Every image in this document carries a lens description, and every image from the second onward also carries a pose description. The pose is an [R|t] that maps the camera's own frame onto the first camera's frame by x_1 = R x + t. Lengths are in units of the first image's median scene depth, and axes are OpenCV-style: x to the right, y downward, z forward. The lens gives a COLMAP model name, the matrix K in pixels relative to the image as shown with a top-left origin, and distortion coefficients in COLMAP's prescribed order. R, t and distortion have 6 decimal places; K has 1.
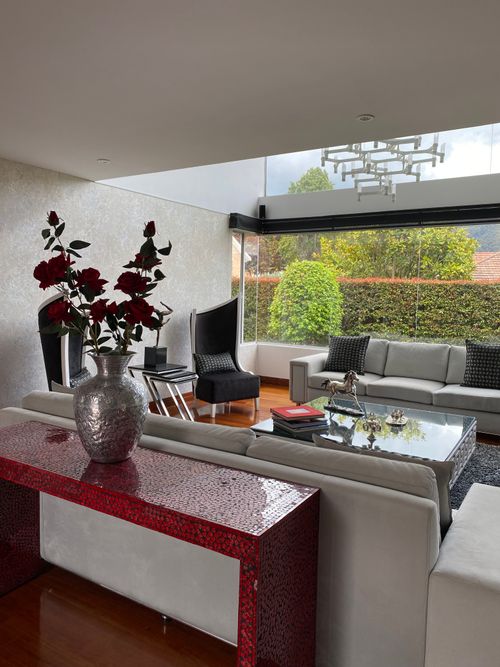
lens RADIAL K [[501.4, 0, 252.1], [0, 501.4, 335.6], [0, 0, 1]] dist [-0.012815, -0.005658]
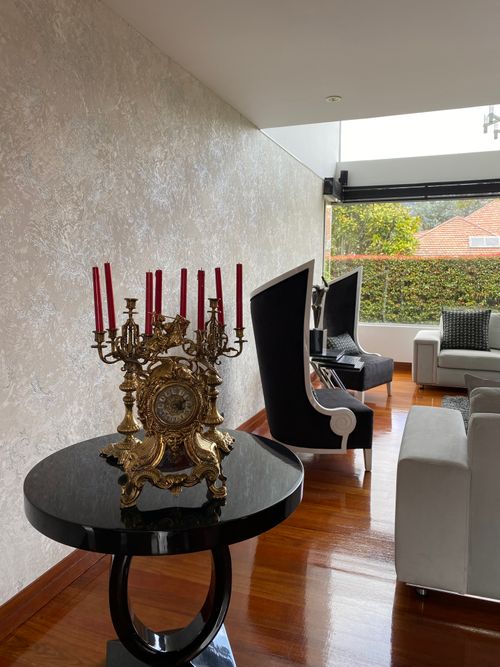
lens RADIAL K [[501.4, 0, 248.2], [0, 501.4, 329.8], [0, 0, 1]] dist [-0.012815, -0.005658]
pose [[0.979478, -0.039152, 0.197713, -0.189743], [0.034248, 0.999016, 0.028165, -0.001822], [-0.198622, -0.020816, 0.979855, 0.076471]]
